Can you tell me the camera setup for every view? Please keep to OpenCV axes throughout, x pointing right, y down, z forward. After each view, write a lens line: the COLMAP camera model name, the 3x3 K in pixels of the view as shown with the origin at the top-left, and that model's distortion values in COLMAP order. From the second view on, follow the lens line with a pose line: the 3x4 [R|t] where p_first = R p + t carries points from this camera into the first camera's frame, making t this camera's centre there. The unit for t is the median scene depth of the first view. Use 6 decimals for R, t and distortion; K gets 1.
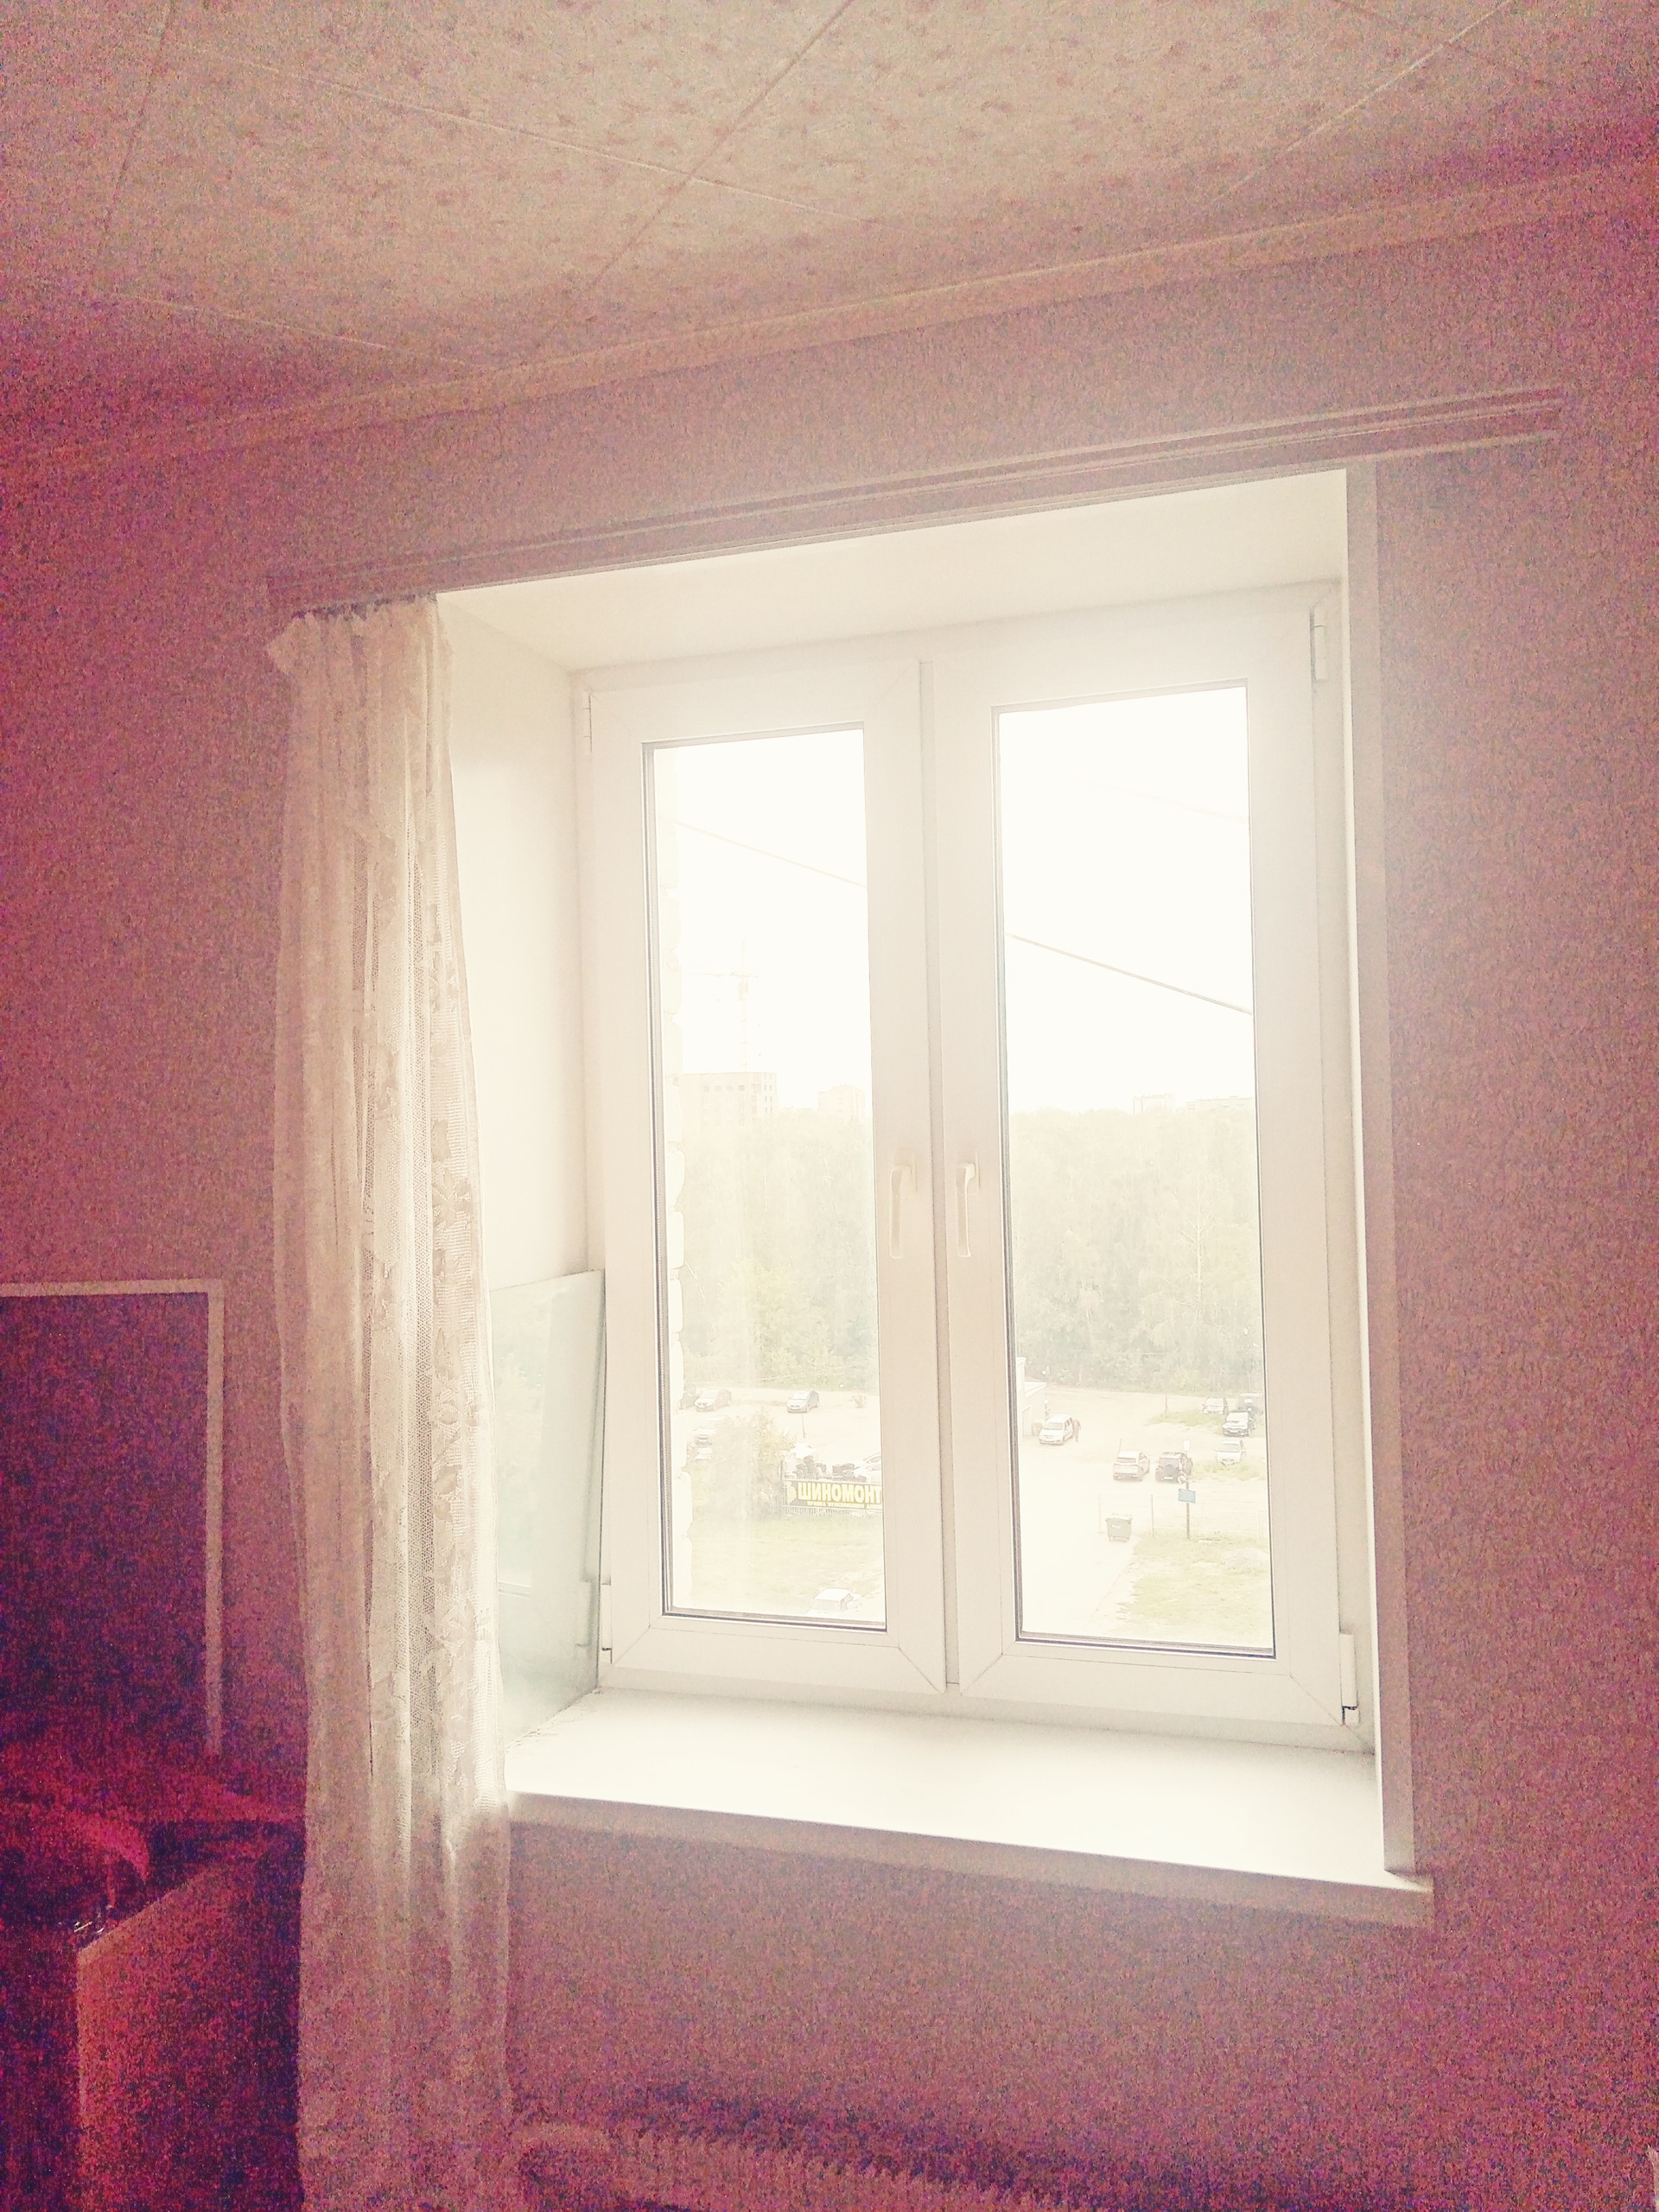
lens RADIAL K [[1685.2, 0, 828.1], [0, 1685.2, 1106.5], [0, 0, 1]] dist [0.009475, -0.055649]
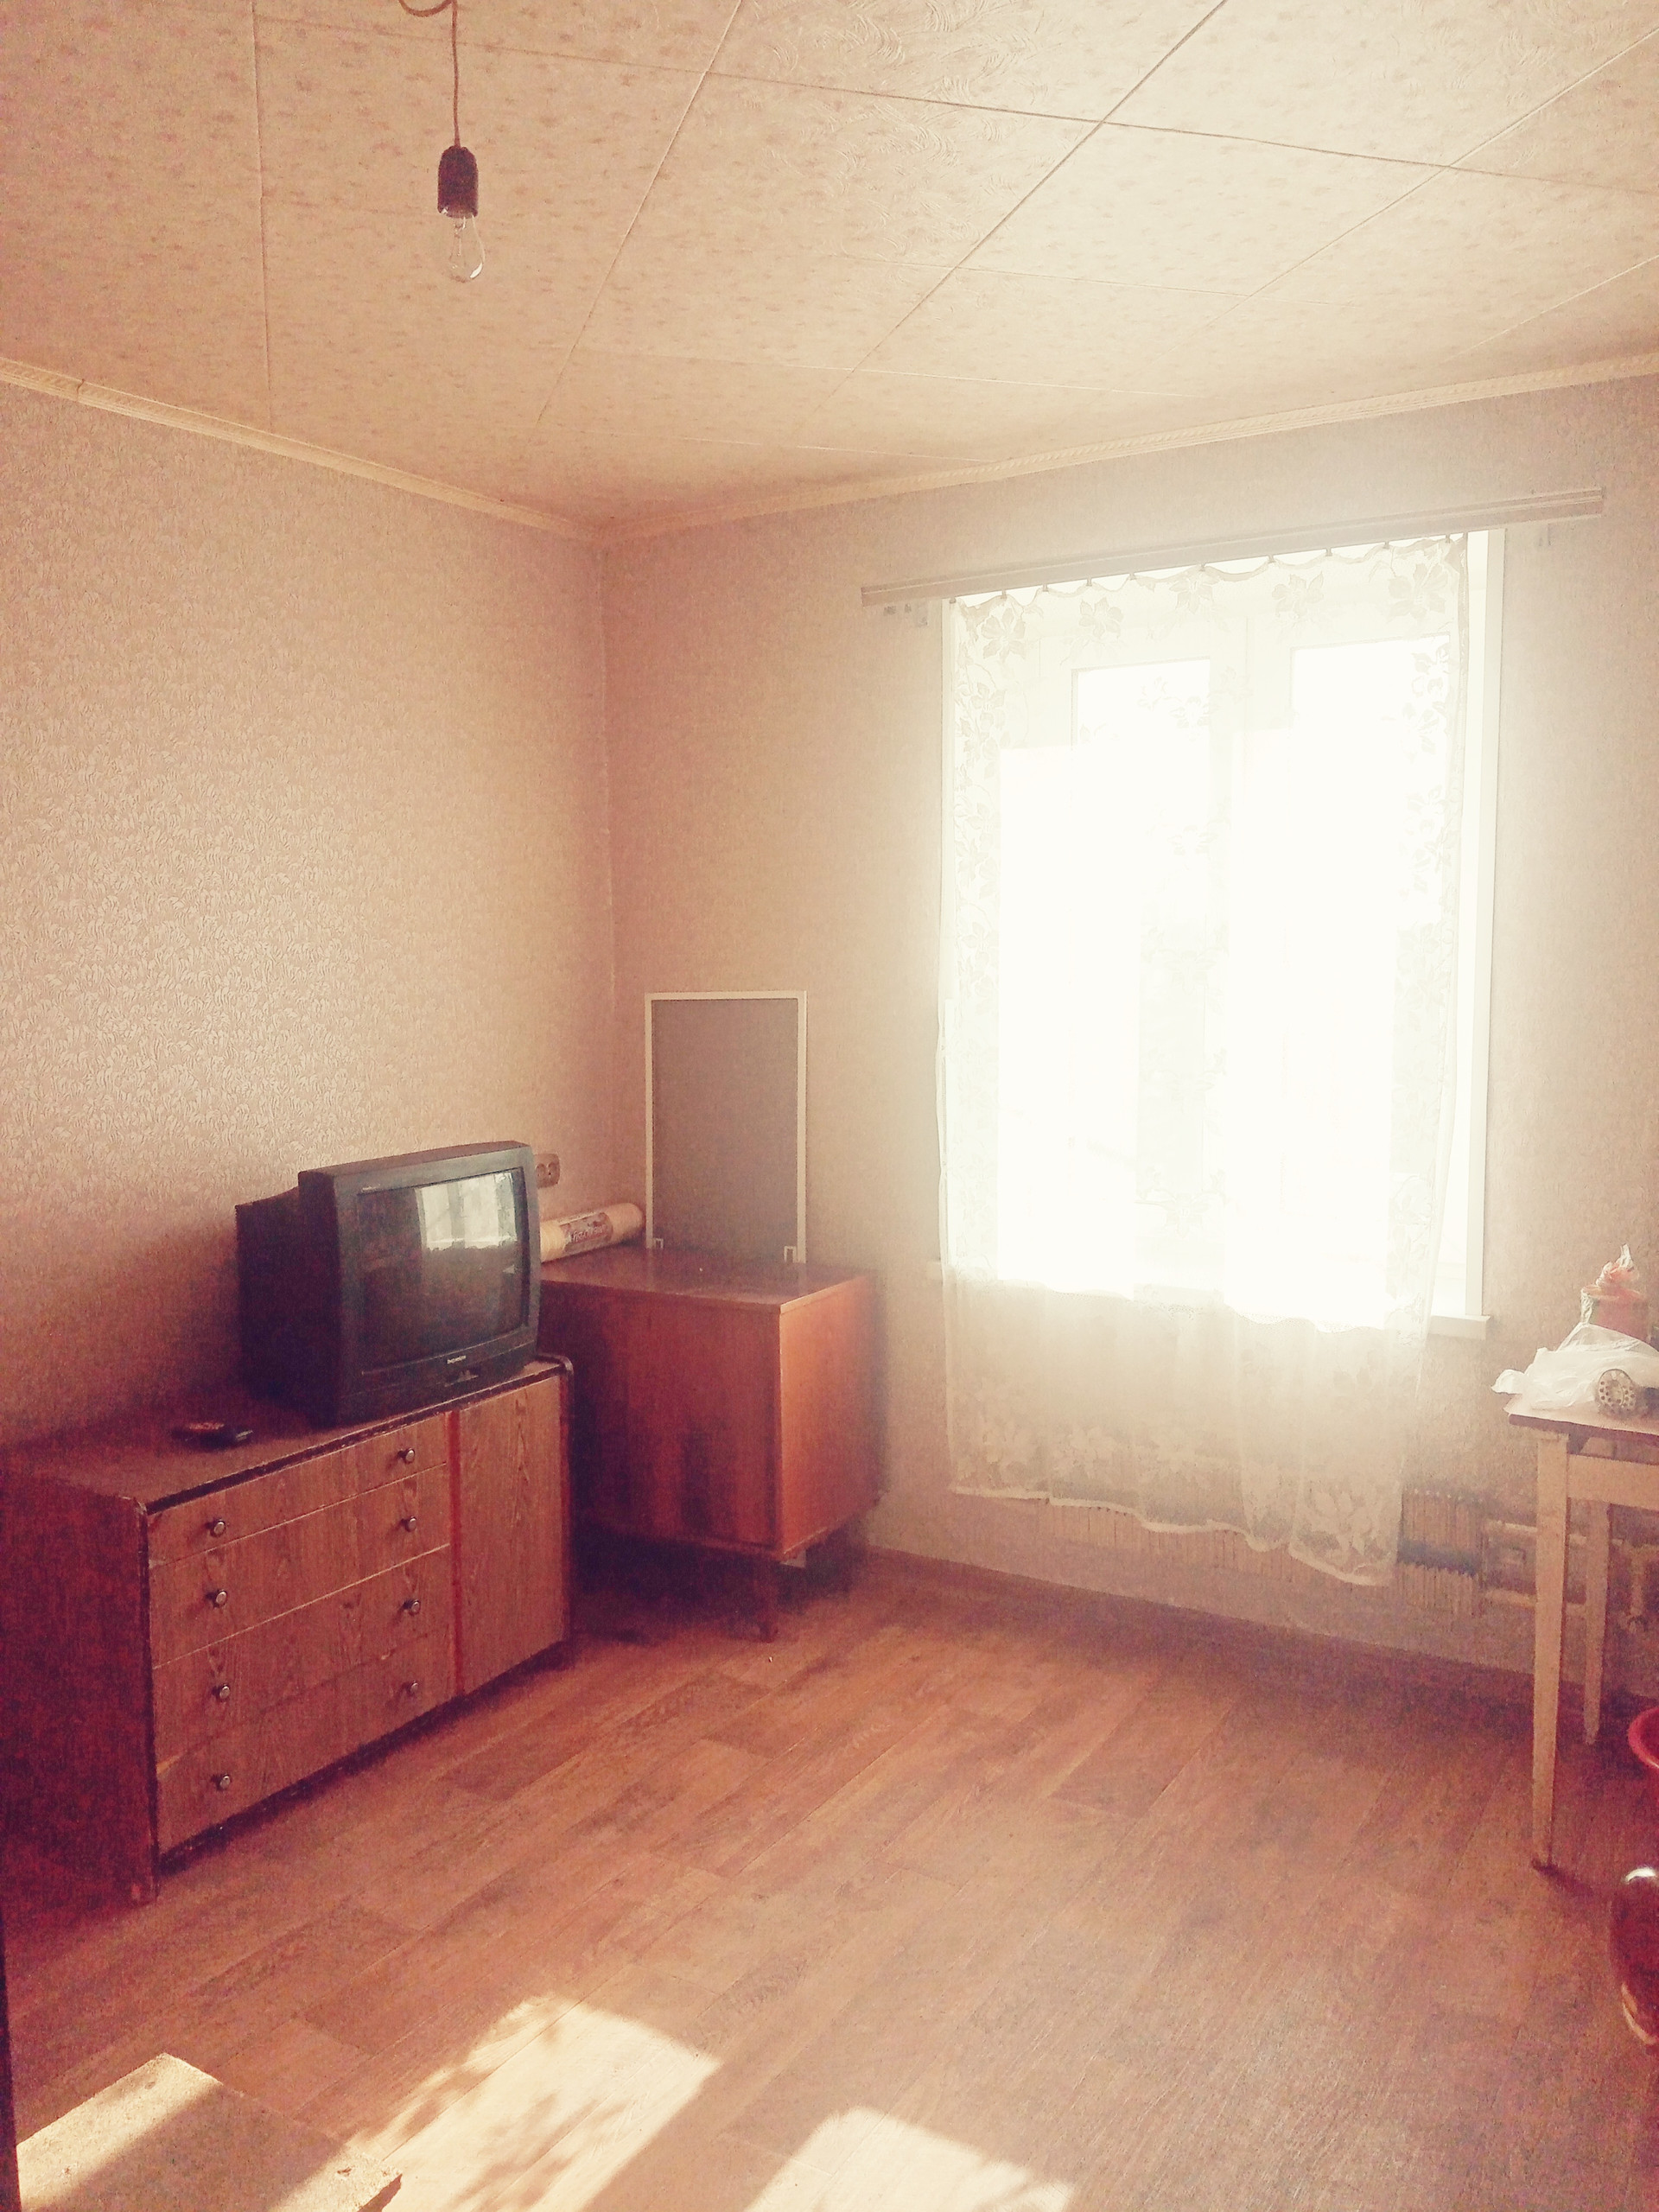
lens RADIAL K [[1685.2, 0, 826.9], [0, 1685.2, 1106.5], [0, 0, 1]] dist [0.009475, -0.055649]
pose [[0.971385, 0.043415, -0.233508, 0.068573], [-0.009280, 0.989339, 0.145336, -0.034554], [0.237328, -0.139010, 0.961432, -0.788893]]
